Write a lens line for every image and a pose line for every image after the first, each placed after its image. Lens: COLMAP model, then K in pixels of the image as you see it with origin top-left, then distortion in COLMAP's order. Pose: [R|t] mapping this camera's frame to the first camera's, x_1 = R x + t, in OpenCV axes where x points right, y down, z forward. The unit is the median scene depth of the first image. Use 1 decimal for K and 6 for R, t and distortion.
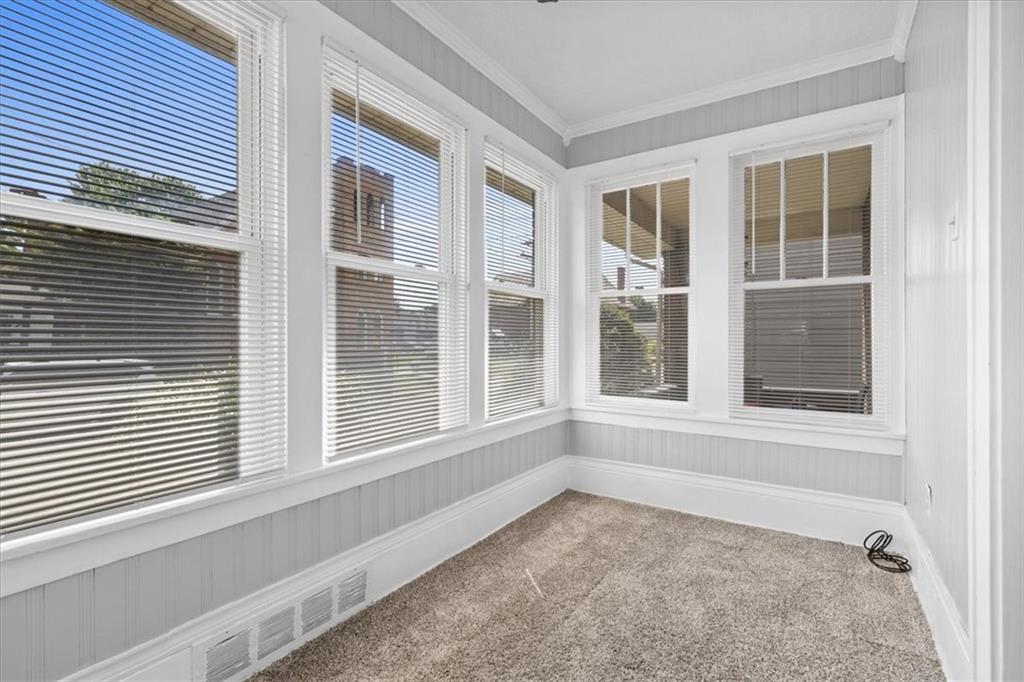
lens RADIAL K [[464.0, 0, 514.0], [0, 464.0, 343.2], [0, 0, 1]] dist [0.010072, -0.001673]
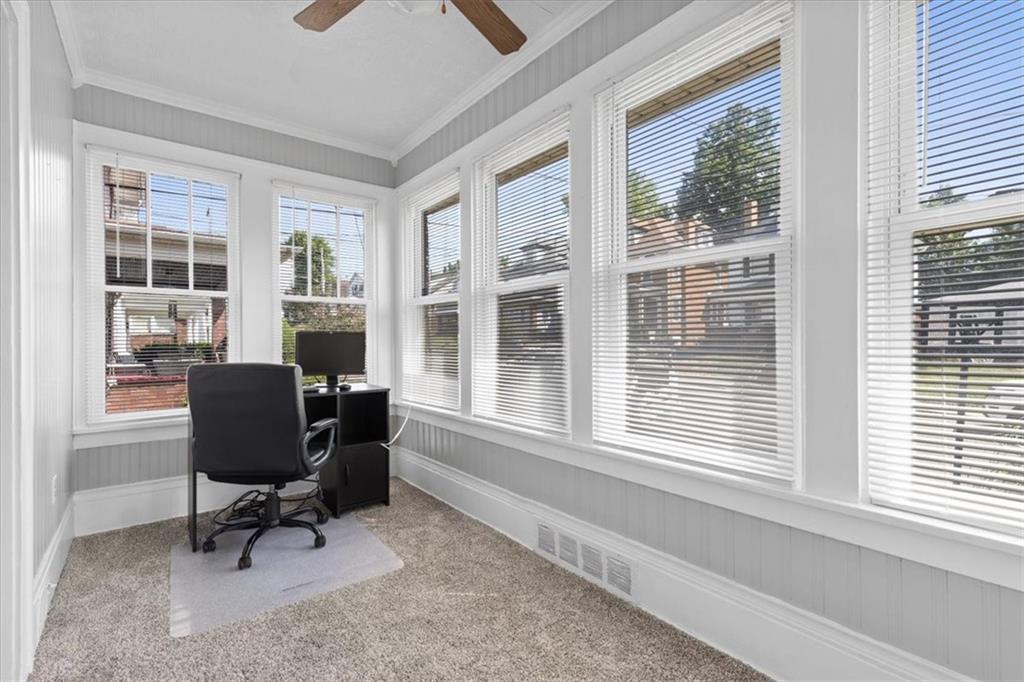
lens RADIAL K [[464.0, 0, 534.3], [0, 464.0, 339.7], [0, 0, 1]] dist [0.010072, -0.001673]
pose [[-0.277525, -0.002551, -0.960715, 0.762644], [0.001415, 0.999994, -0.003064, -0.006893], [0.960717, -0.002210, -0.277520, 1.142763]]
